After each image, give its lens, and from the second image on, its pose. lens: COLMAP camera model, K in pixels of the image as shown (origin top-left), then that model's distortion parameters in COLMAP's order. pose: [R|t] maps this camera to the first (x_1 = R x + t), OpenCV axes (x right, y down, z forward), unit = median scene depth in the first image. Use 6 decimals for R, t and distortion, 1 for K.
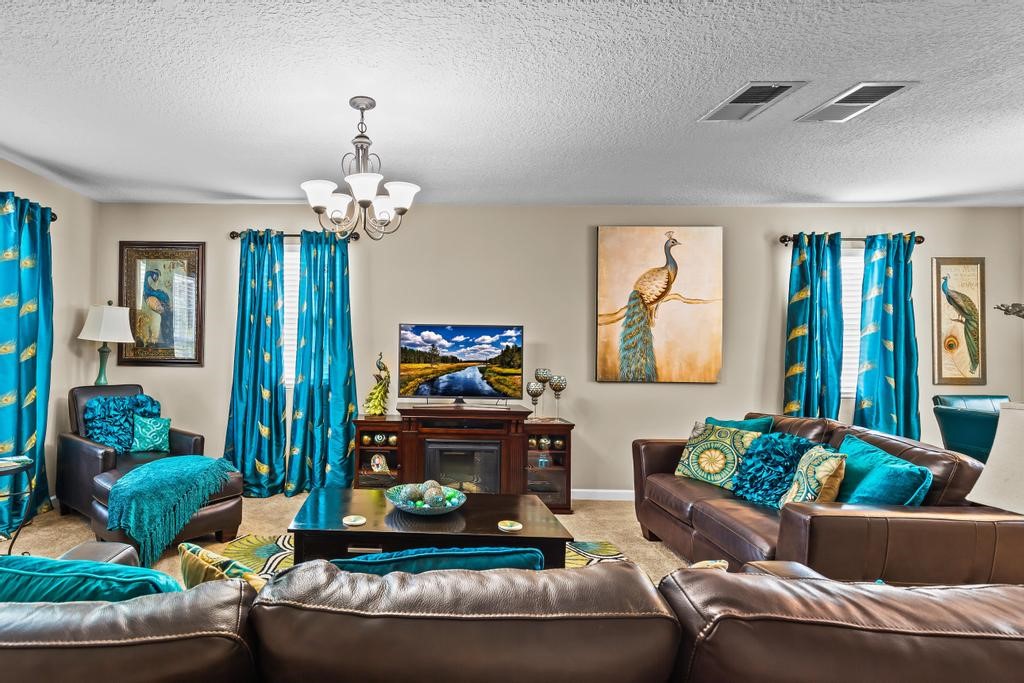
lens RADIAL K [[482.0, 0, 507.6], [0, 482.0, 348.1], [0, 0, 1]] dist [-0.003074, 0.001747]
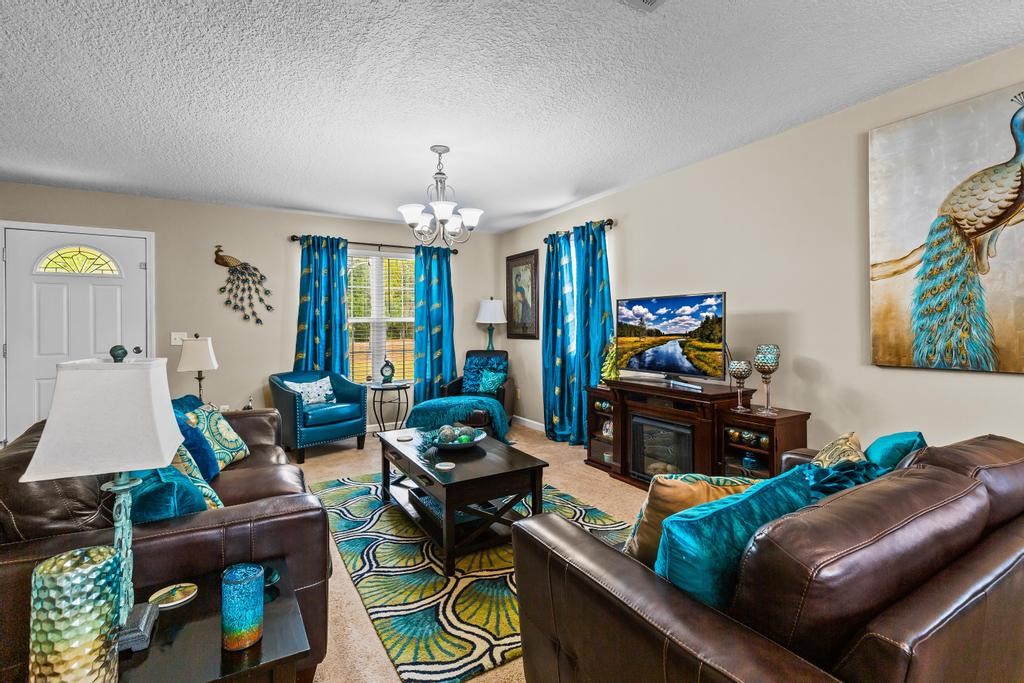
lens RADIAL K [[482.0, 0, 531.2], [0, 482.0, 325.4], [0, 0, 1]] dist [-0.003074, 0.001747]
pose [[0.516135, -0.019984, -0.856274, 0.577730], [0.021159, 0.999720, -0.010578, 0.013448], [0.856246, -0.012658, 0.516413, 0.287533]]
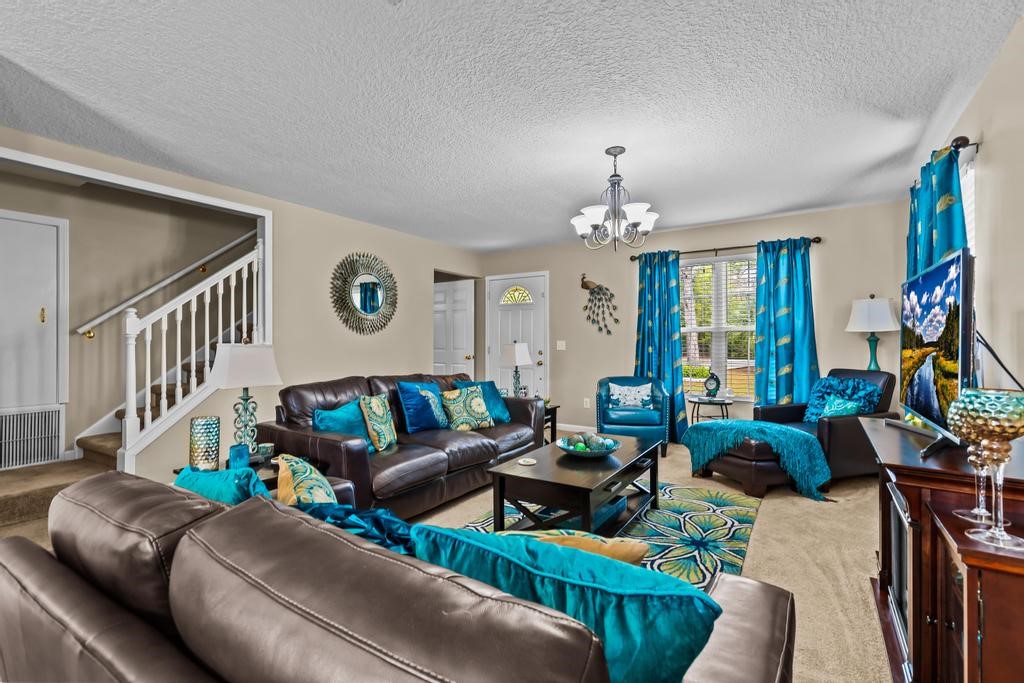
lens RADIAL K [[482.0, 0, 515.6], [0, 482.0, 338.8], [0, 0, 1]] dist [-0.003074, 0.001747]
pose [[-0.572304, -0.024782, -0.819667, 0.540543], [-0.004791, 0.999627, -0.026878, 0.036157], [0.820028, -0.011455, -0.572209, 0.937866]]
